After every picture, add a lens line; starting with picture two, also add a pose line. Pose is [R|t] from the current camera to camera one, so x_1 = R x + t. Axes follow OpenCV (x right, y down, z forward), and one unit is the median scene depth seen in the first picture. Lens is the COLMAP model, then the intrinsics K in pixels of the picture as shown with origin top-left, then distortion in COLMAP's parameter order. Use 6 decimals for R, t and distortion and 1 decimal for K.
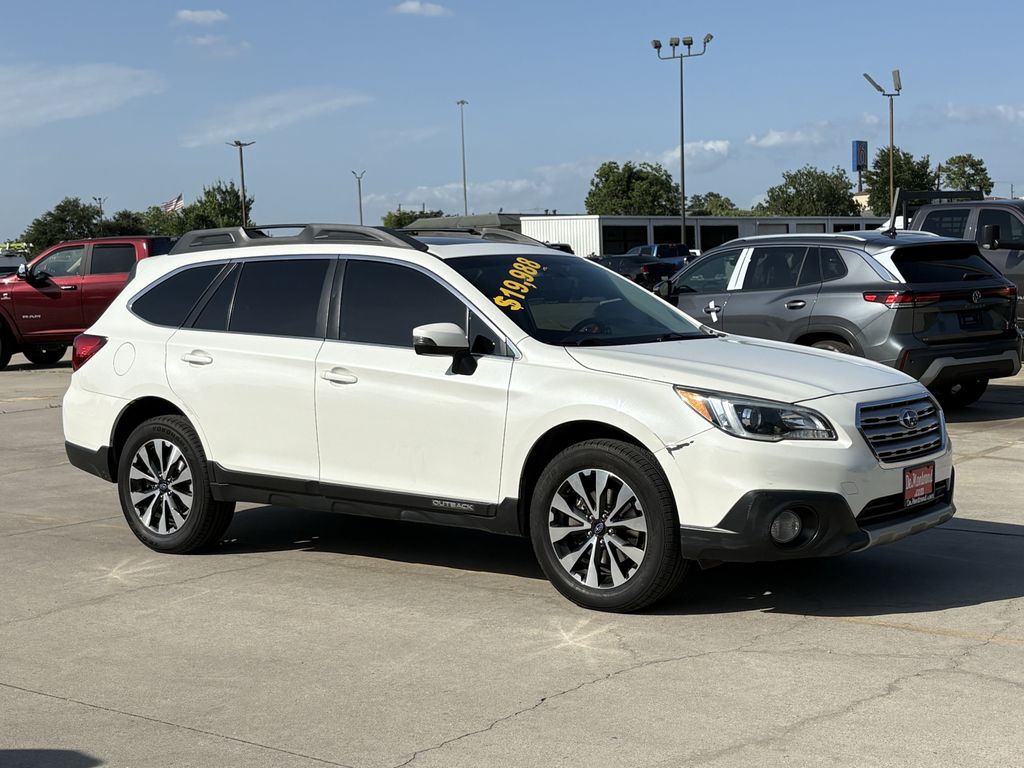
lens RADIAL K [[1540.5, 0, 513.4], [0, 1540.5, 401.8], [0, 0, 1]] dist [0.128548, -0.103134]
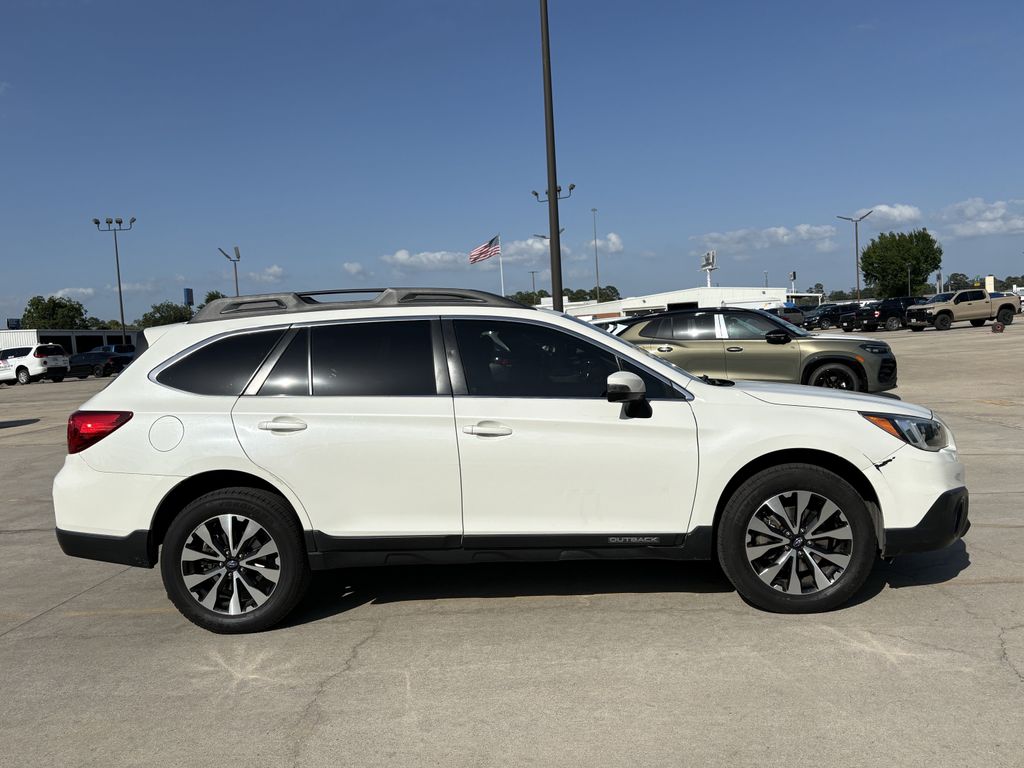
lens RADIAL K [[827.8, 0, 512.0], [0, 827.8, 384.0], [0, 0, 1]] dist [0.019775, -0.011600]
pose [[0.822650, -0.047819, 0.566534, -0.402702], [0.078891, 0.996418, -0.030452, -0.028555], [-0.563049, 0.069746, 0.823475, 0.524987]]
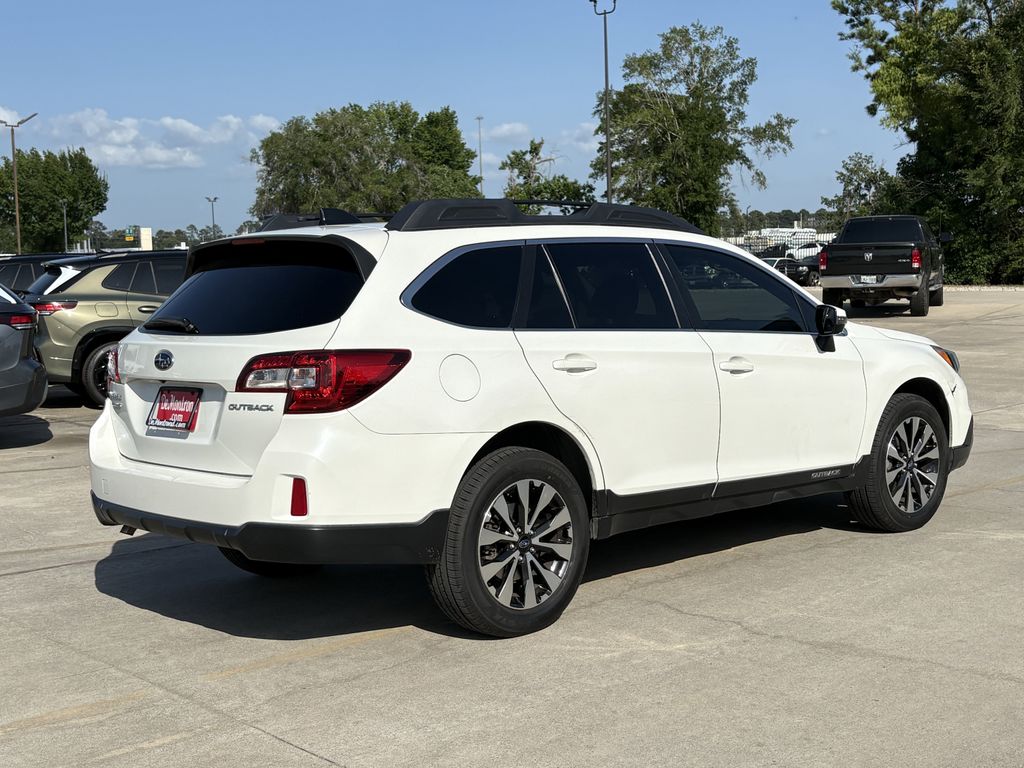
lens RADIAL K [[1338.3, 0, 512.0], [0, 1338.3, 384.0], [0, 0, 1]] dist [0.104300, -0.007870]
pose [[0.169153, -0.057747, 0.983897, -0.931938], [0.100801, 0.994061, 0.041013, -0.052259], [-0.980422, 0.092240, 0.173970, 0.974020]]
